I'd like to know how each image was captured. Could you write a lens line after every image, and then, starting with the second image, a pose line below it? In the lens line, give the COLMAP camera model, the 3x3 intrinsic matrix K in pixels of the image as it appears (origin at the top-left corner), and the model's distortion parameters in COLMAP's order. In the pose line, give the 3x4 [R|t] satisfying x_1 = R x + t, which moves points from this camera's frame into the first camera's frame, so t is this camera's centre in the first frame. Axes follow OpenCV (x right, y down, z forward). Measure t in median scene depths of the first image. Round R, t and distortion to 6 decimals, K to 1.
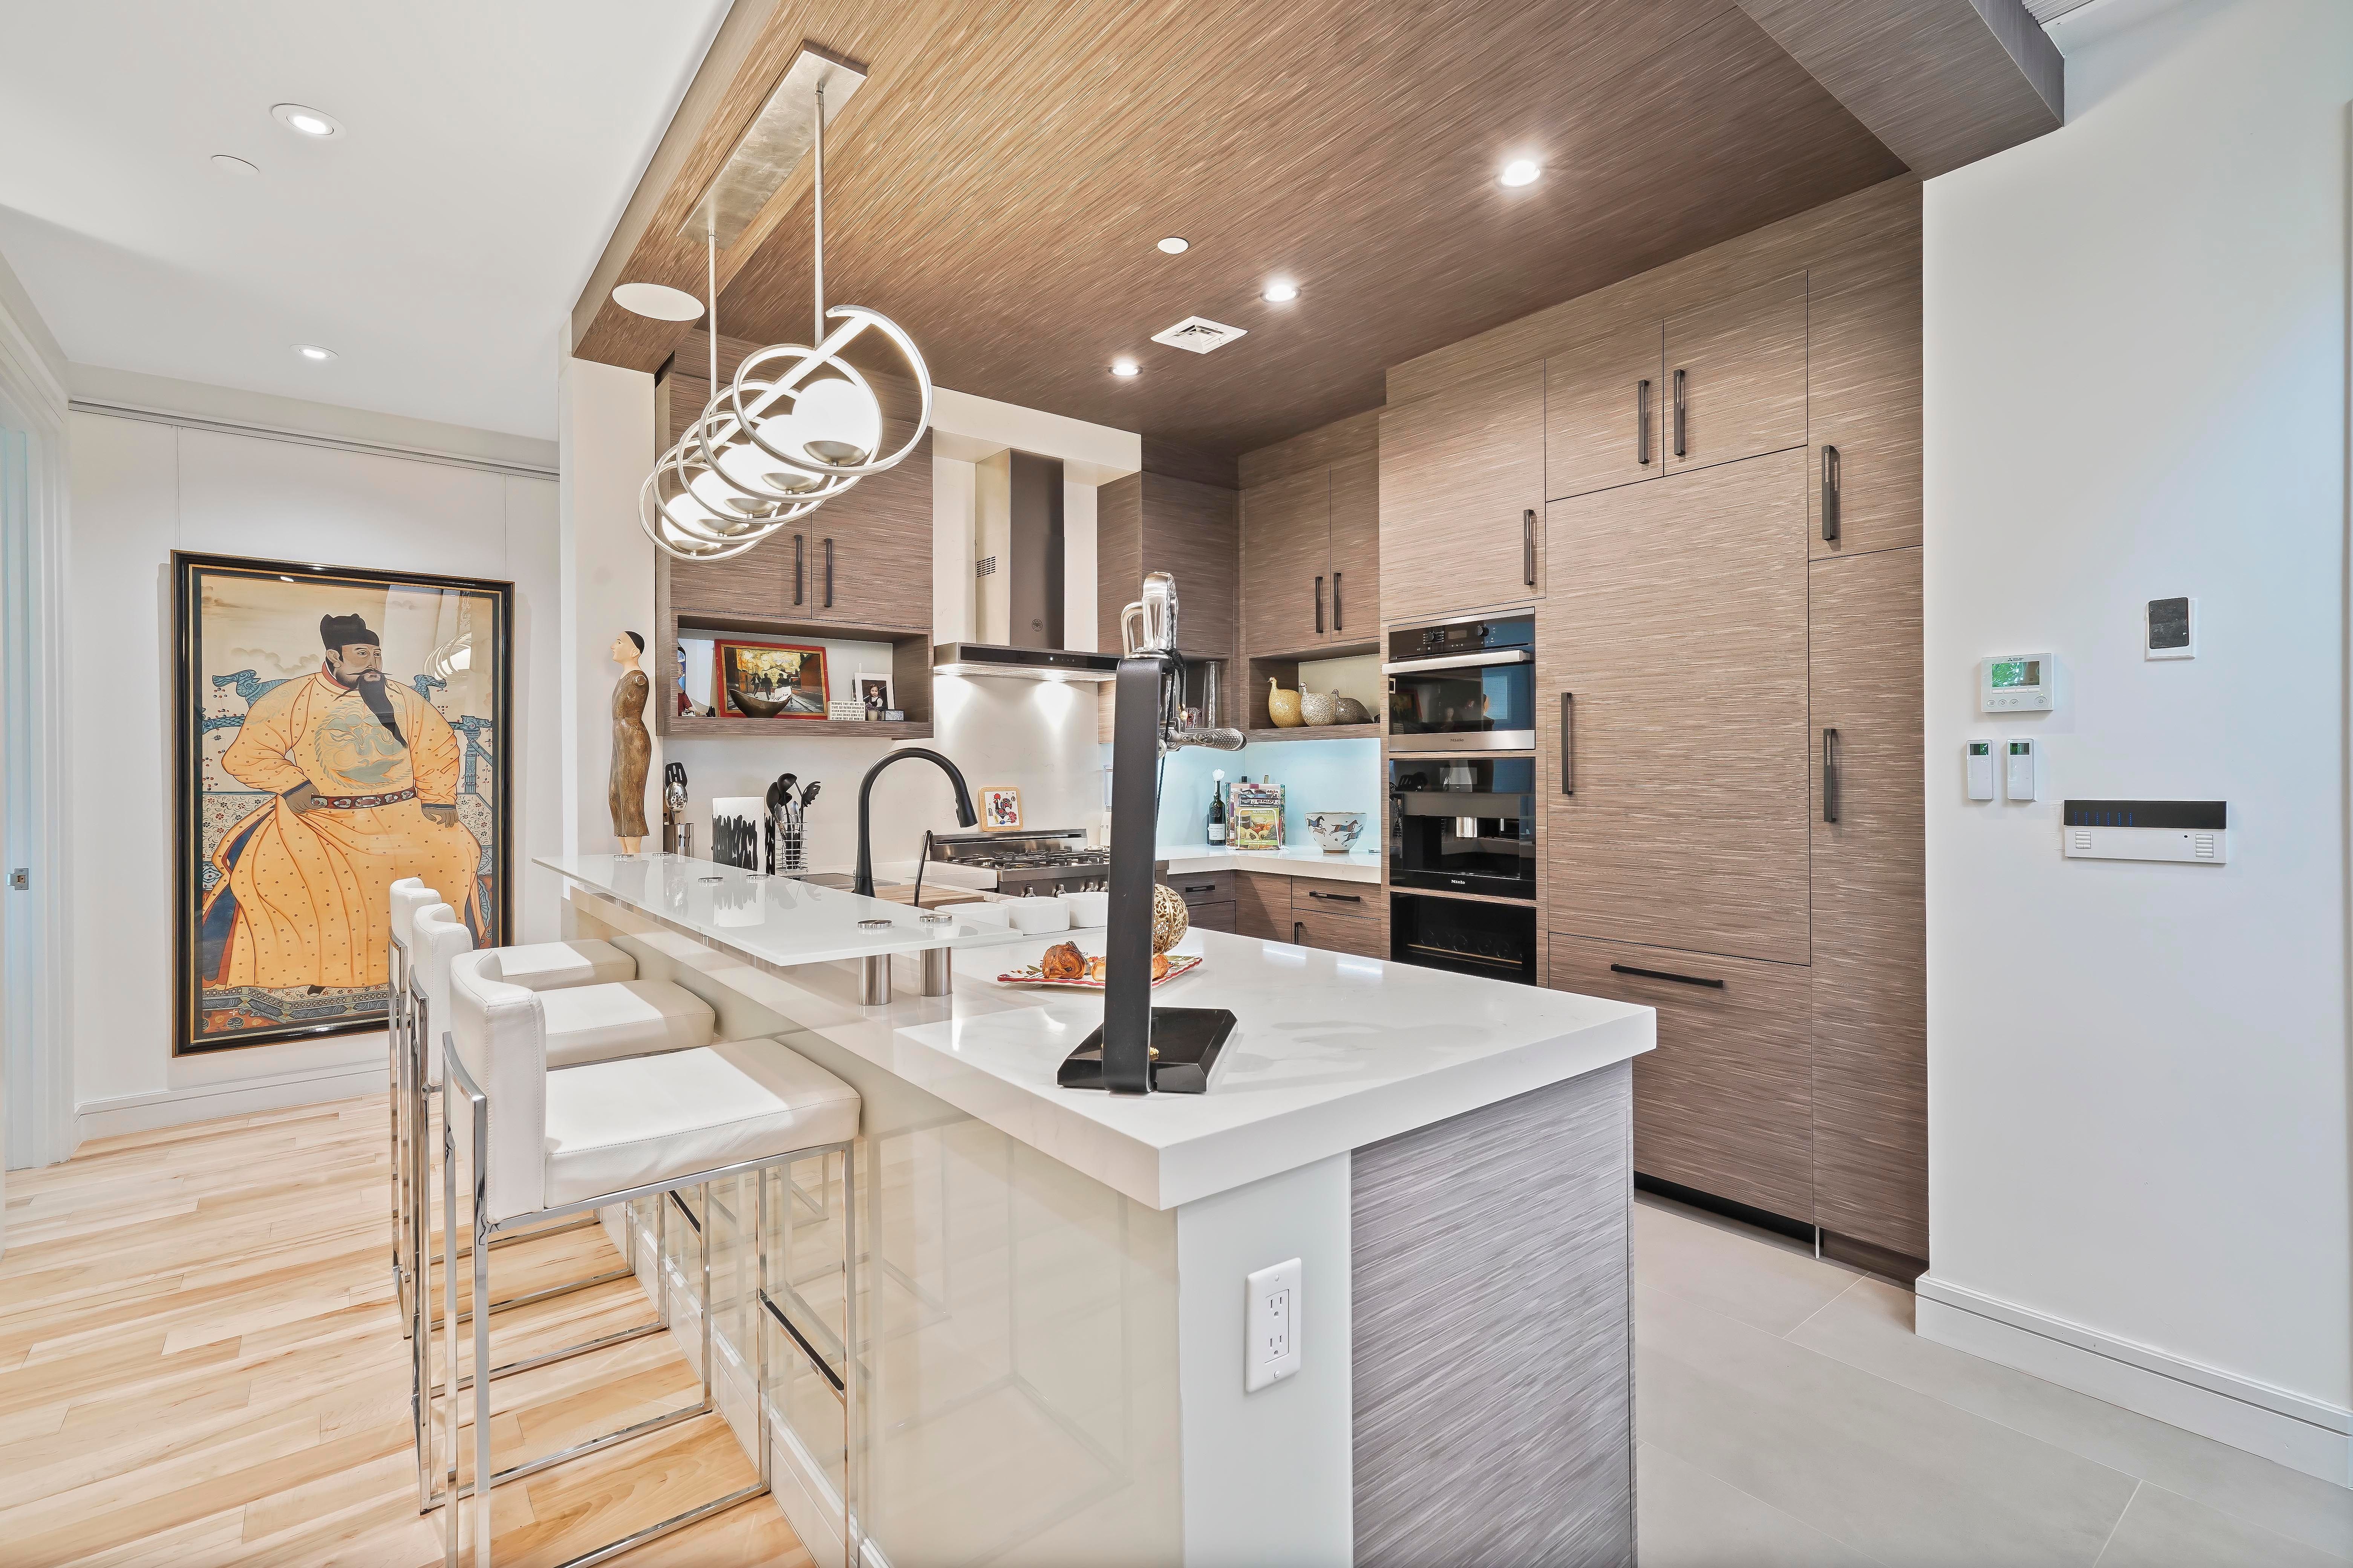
lens RADIAL K [[1067.6, 0, 1172.8], [0, 1067.6, 763.1], [0, 0, 1]] dist [-0.001883, 0.005421]
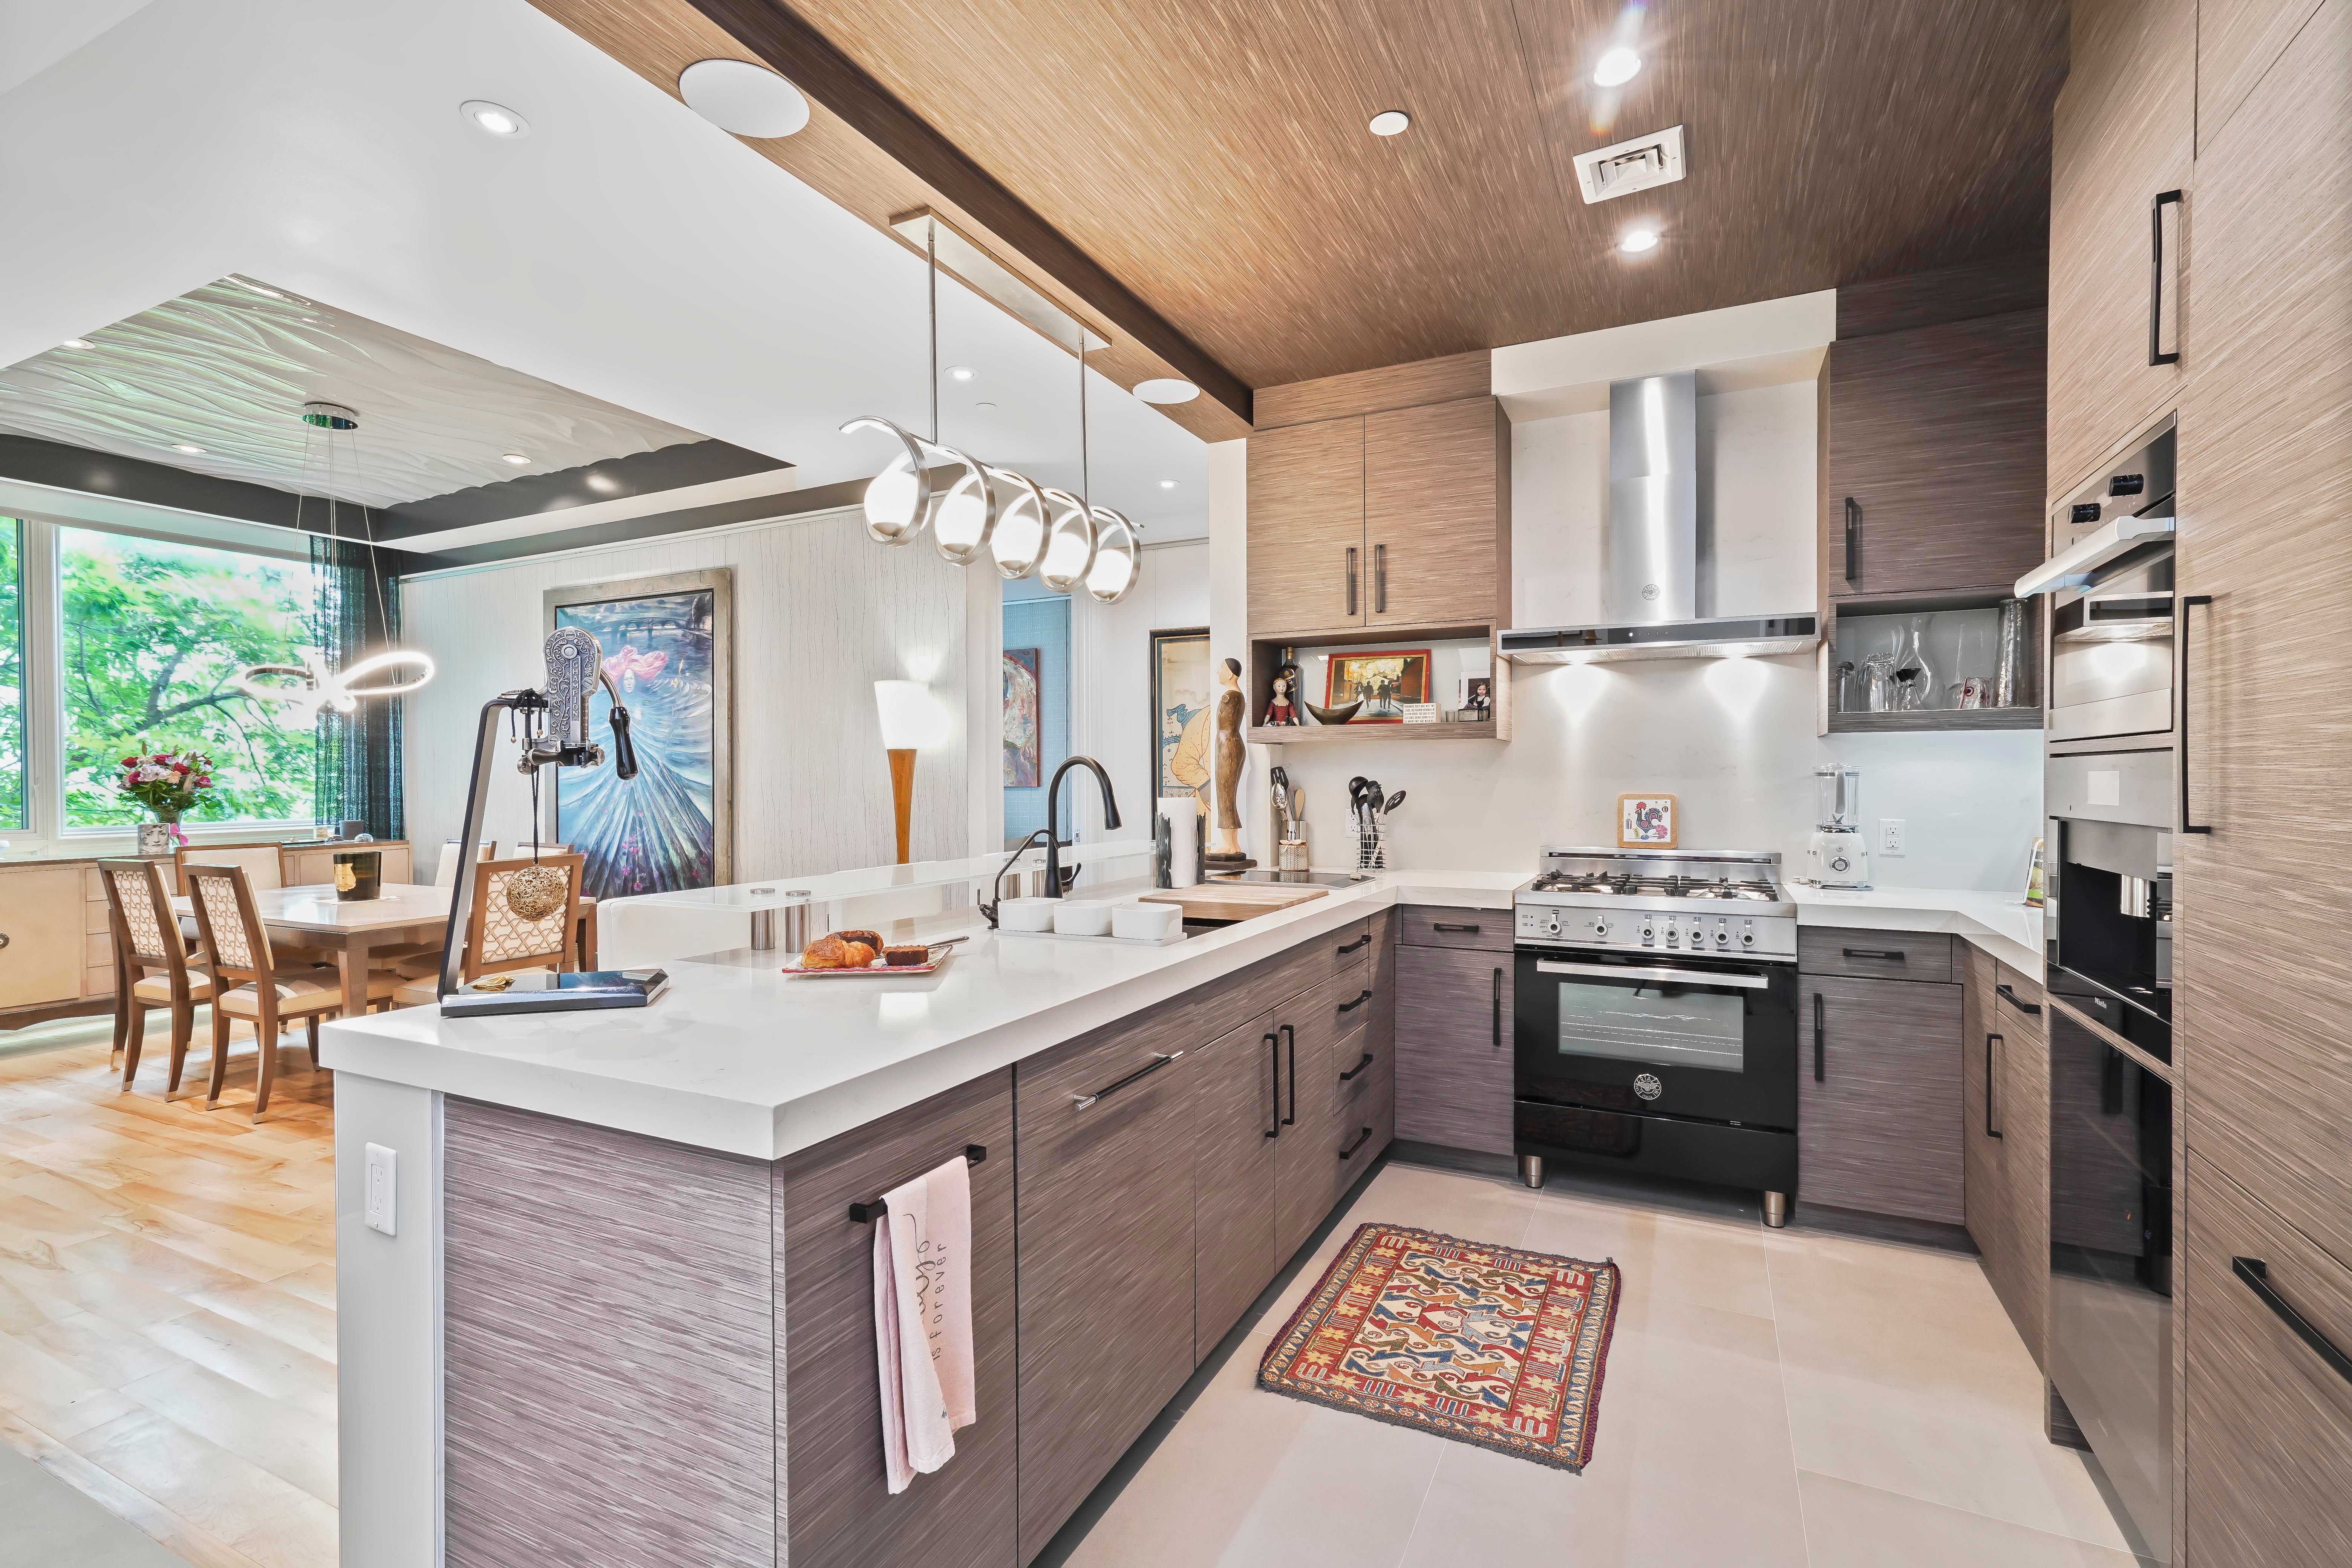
lens RADIAL K [[1067.3, 0, 1183.3], [0, 1067.3, 781.7], [0, 0, 1]] dist [-0.001883, 0.005421]
pose [[0.431406, 0.009515, -0.902108, 0.565094], [0.005453, 0.999899, 0.013154, 0.000158], [0.902142, -0.010594, 0.431310, 0.432994]]
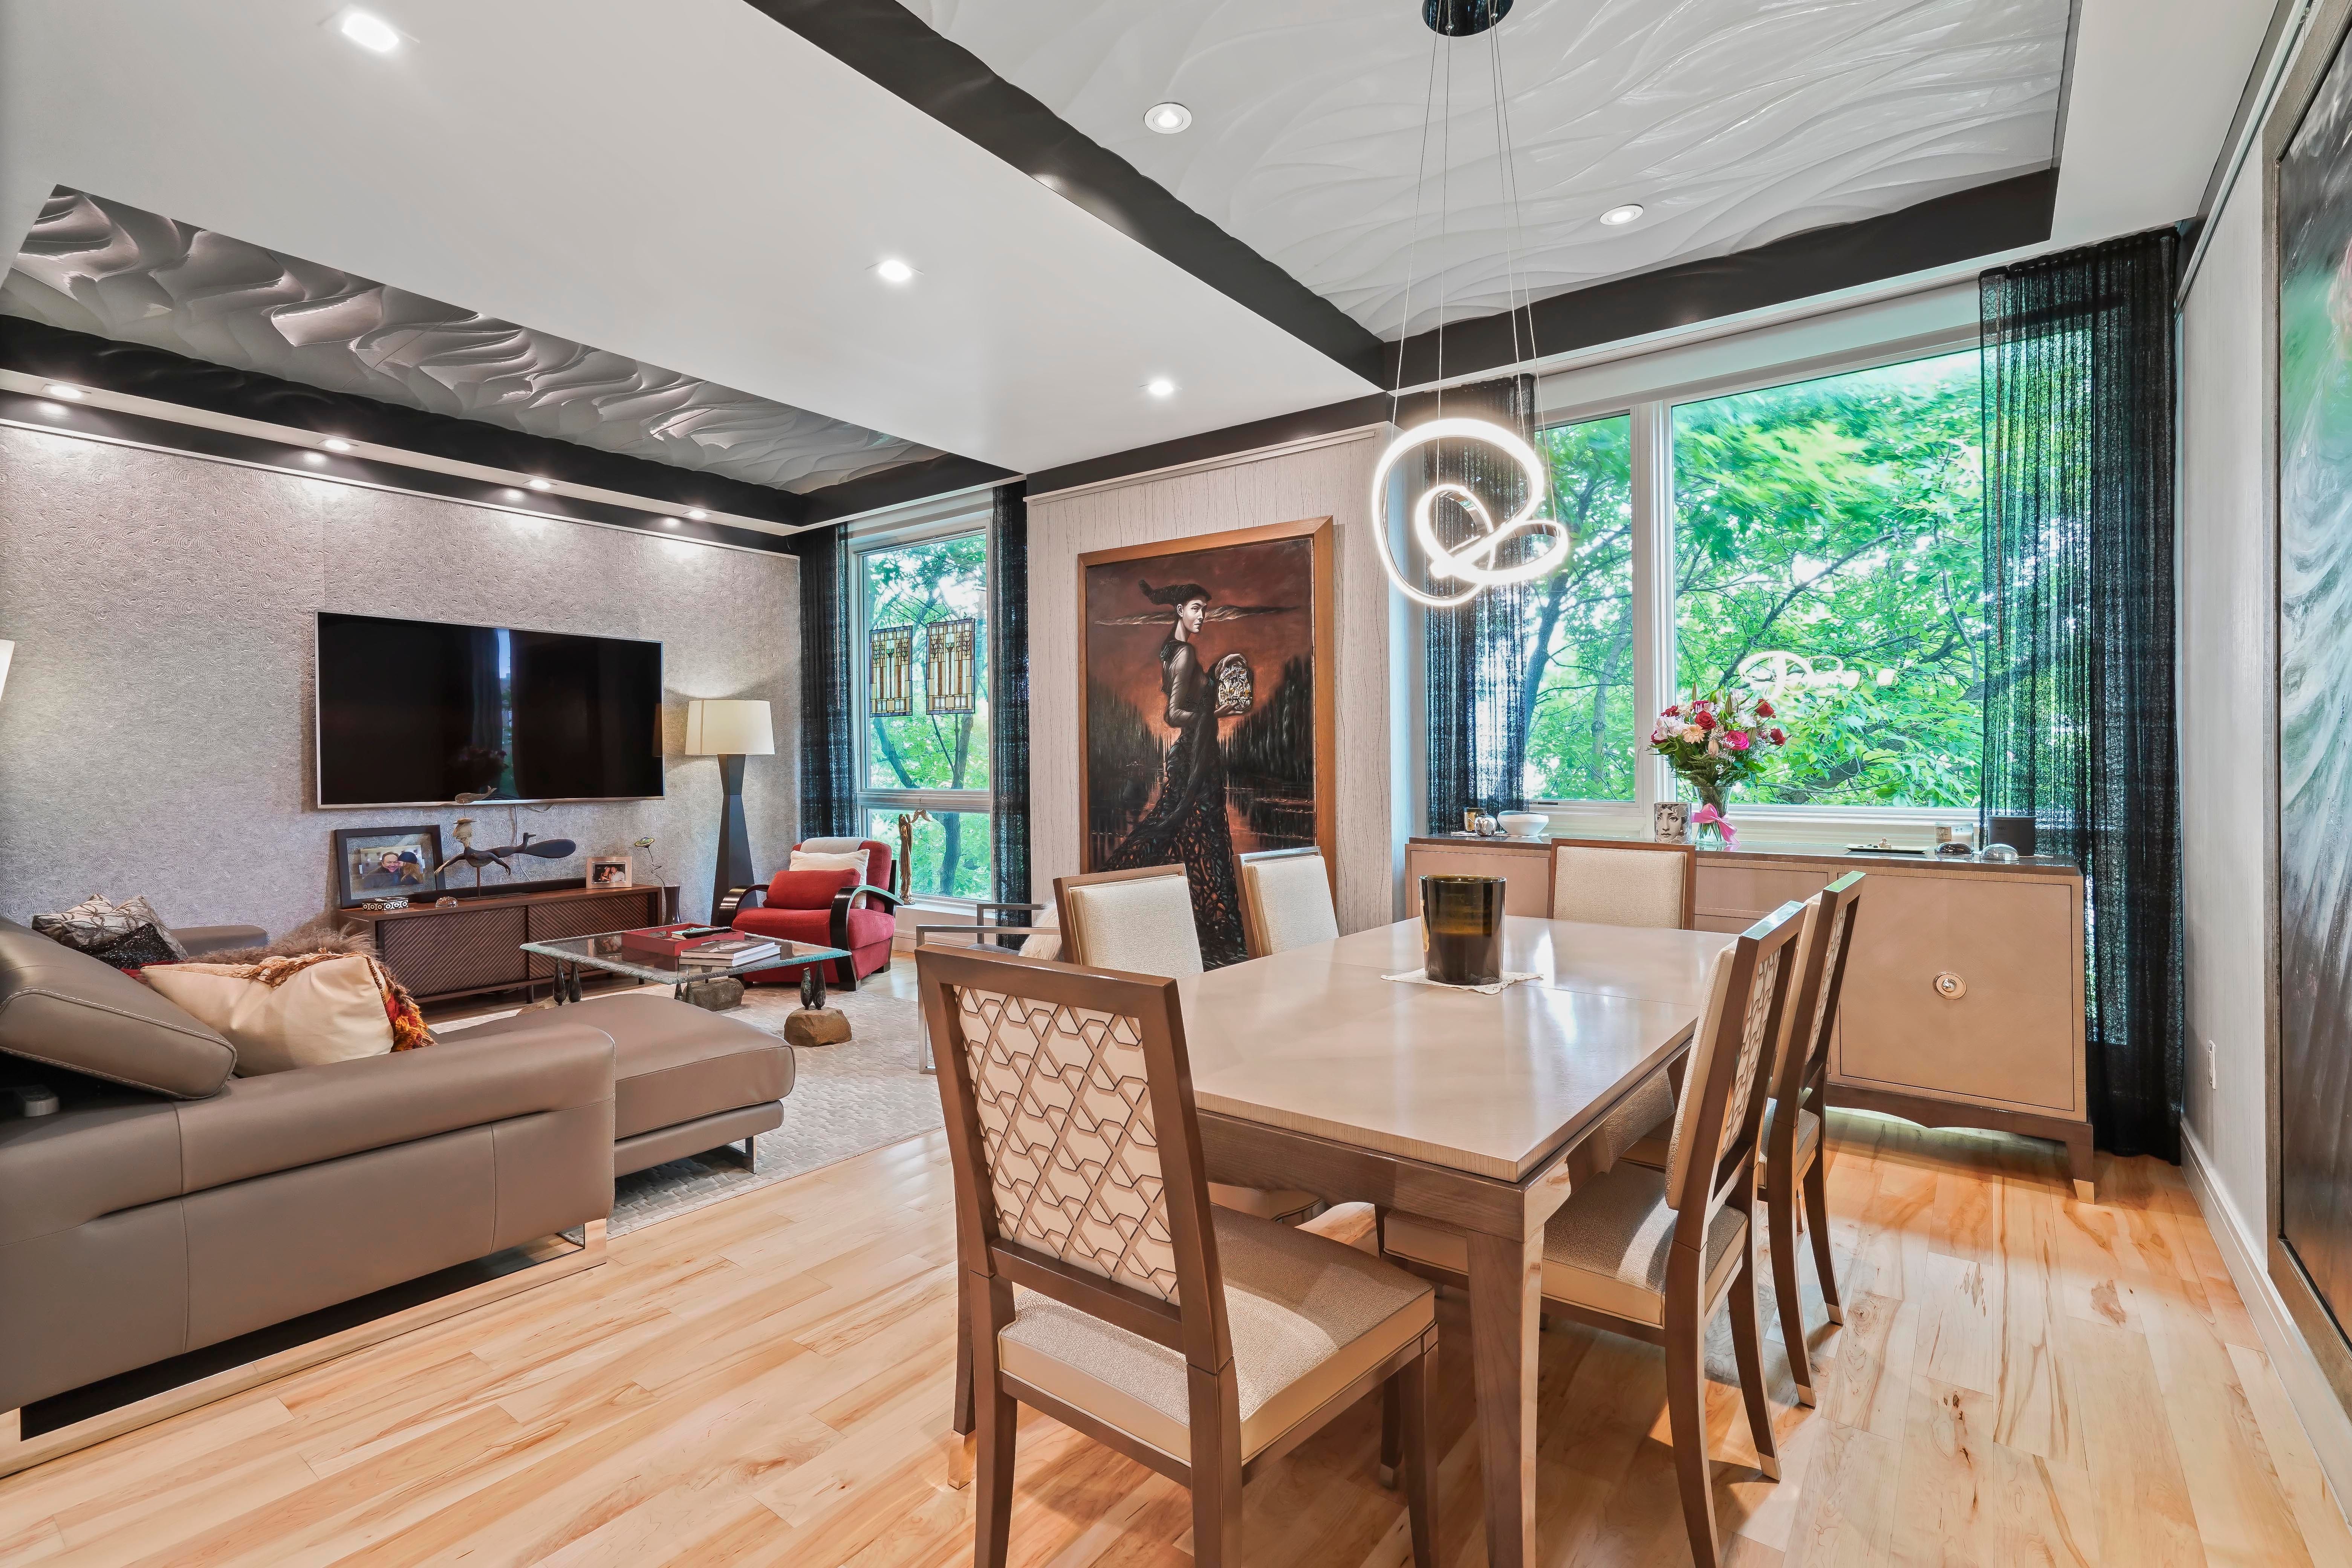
lens RADIAL K [[1067.3, 0, 1178.2], [0, 1067.3, 762.6], [0, 0, 1]] dist [-0.001883, 0.005421]
pose [[-0.968043, 0.009773, -0.250595, -0.870917], [0.009976, 0.999950, 0.000460, 0.030461], [0.250587, -0.002055, -0.968092, 0.666141]]
